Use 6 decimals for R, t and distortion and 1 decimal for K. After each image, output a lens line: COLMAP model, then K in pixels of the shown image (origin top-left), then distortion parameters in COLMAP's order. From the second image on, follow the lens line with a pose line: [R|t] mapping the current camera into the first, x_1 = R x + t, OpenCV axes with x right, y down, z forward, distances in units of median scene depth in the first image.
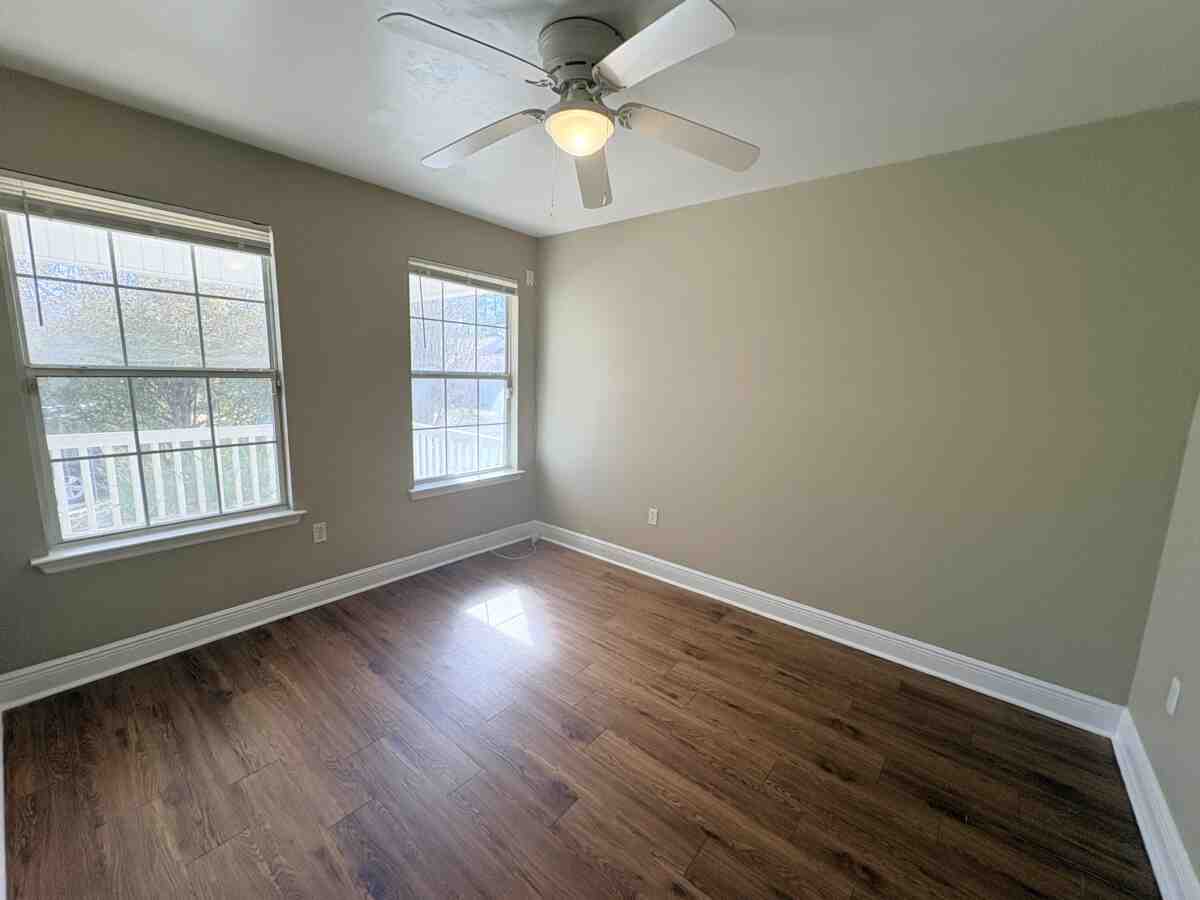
lens RADIAL K [[477.9, 0, 598.6], [0, 477.9, 447.9], [0, 0, 1]] dist [0.001711, -0.000023]
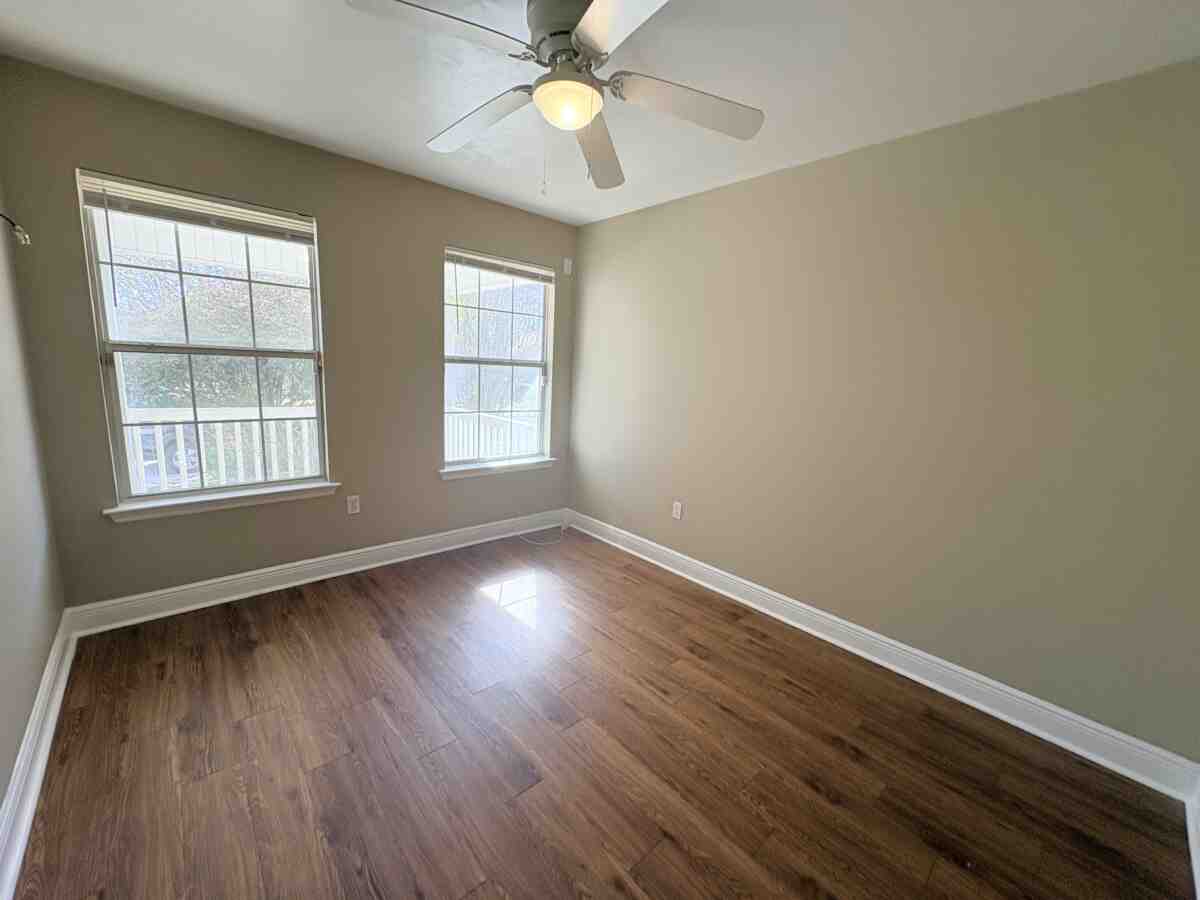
lens RADIAL K [[477.9, 0, 598.6], [0, 477.9, 447.9], [0, 0, 1]] dist [0.001711, -0.000023]
pose [[0.988653, 0.042445, -0.144094, 0.138519], [-0.041403, 0.999090, 0.010218, 0.020725], [0.144396, -0.004136, 0.989511, 0.025359]]
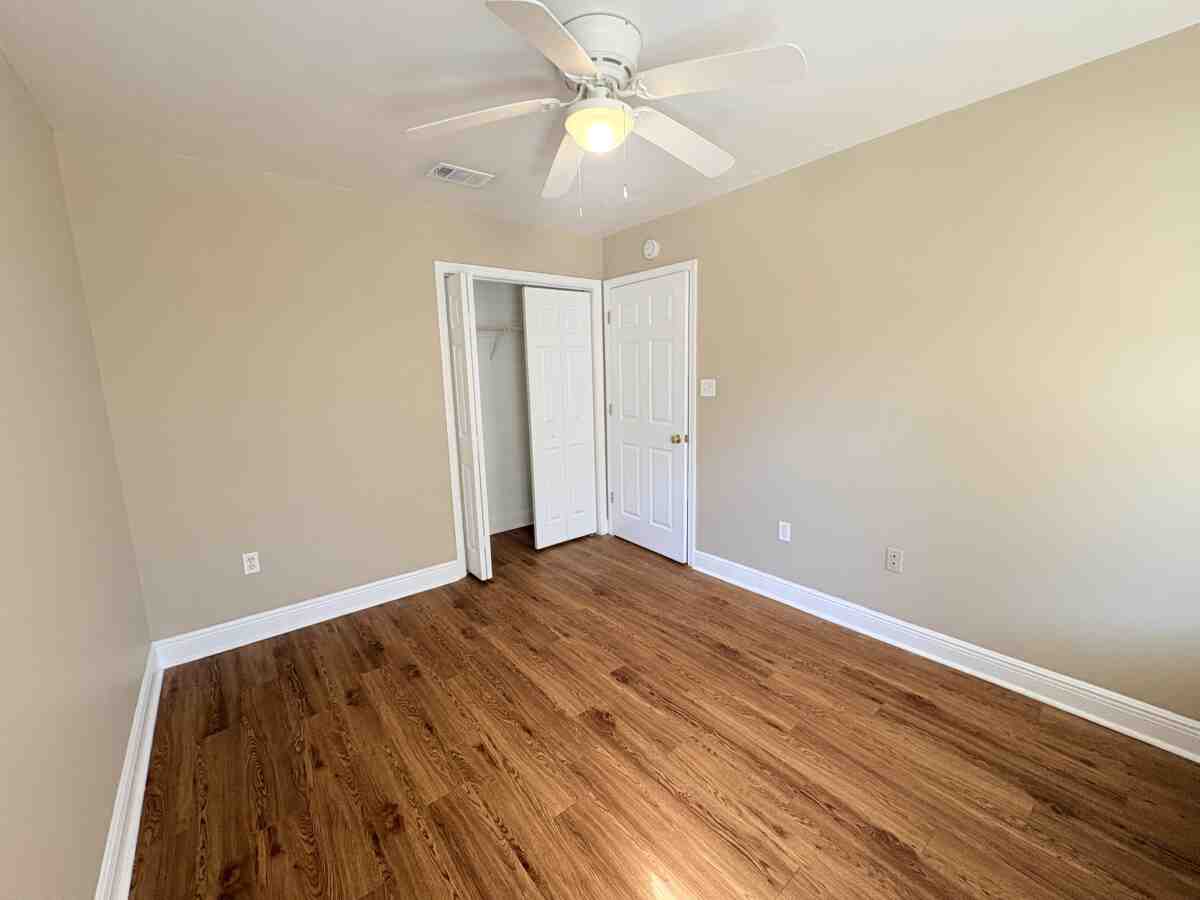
lens RADIAL K [[477.9, 0, 598.6], [0, 477.9, 447.9], [0, 0, 1]] dist [0.001711, -0.000023]
pose [[-0.979170, -0.042048, 0.198639, -0.191232], [0.024066, 0.947390, 0.319175, -0.249184], [-0.201610, 0.317307, -0.926645, 1.539583]]
